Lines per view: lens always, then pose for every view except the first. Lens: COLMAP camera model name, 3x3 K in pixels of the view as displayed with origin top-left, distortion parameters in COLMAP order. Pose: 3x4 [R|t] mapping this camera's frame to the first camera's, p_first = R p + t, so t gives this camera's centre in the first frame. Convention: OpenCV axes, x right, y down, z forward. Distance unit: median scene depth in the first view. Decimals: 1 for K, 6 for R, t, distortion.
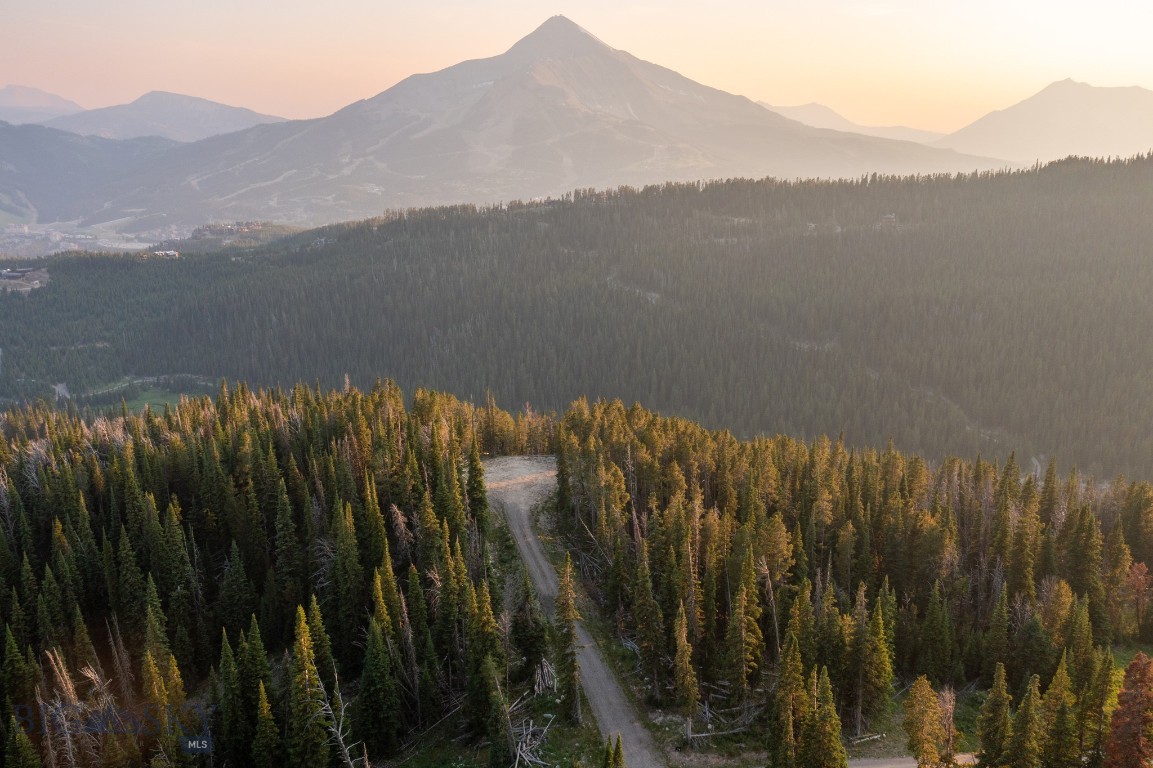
lens RADIAL K [[883.3, 0, 563.0], [0, 883.3, 393.6], [0, 0, 1]] dist [-0.010159, -0.008800]
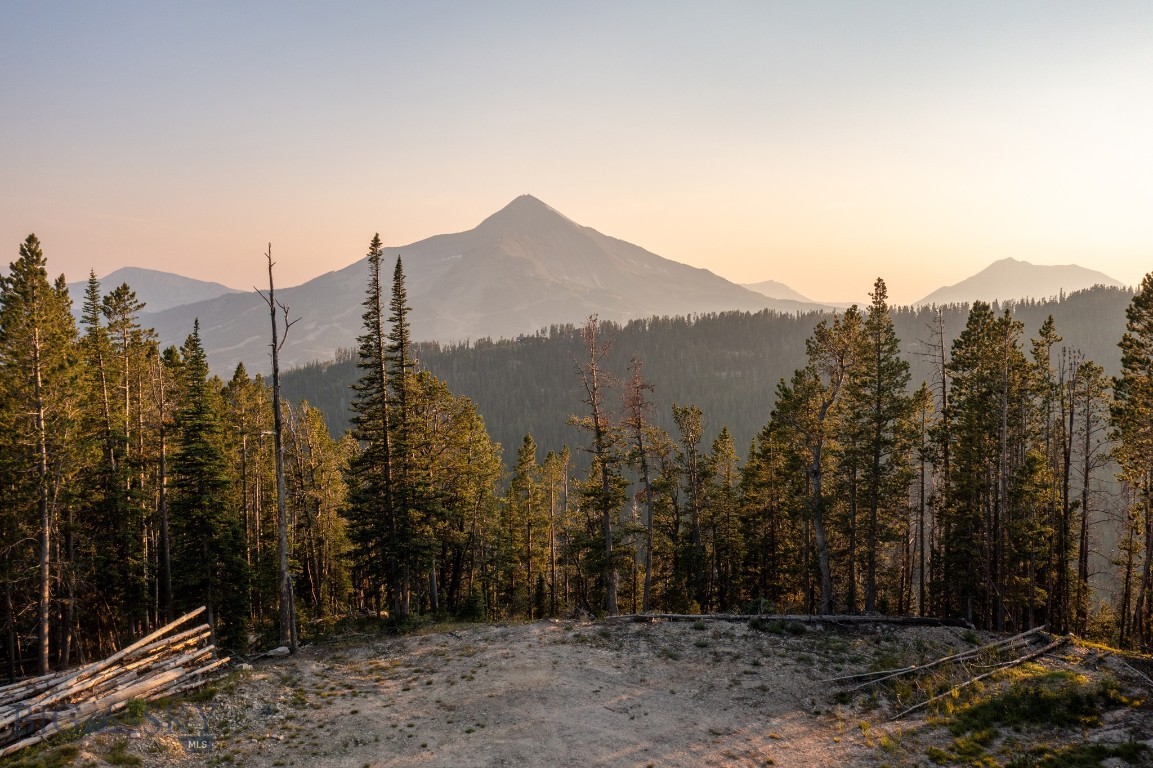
lens RADIAL K [[883.3, 0, 563.0], [0, 883.3, 393.6], [0, 0, 1]] dist [-0.010159, -0.008800]
pose [[0.999267, -0.000859, 0.038261, -0.008179], [0.008281, 0.980917, -0.194251, 0.010251], [-0.037364, 0.194426, 0.980205, 0.131204]]
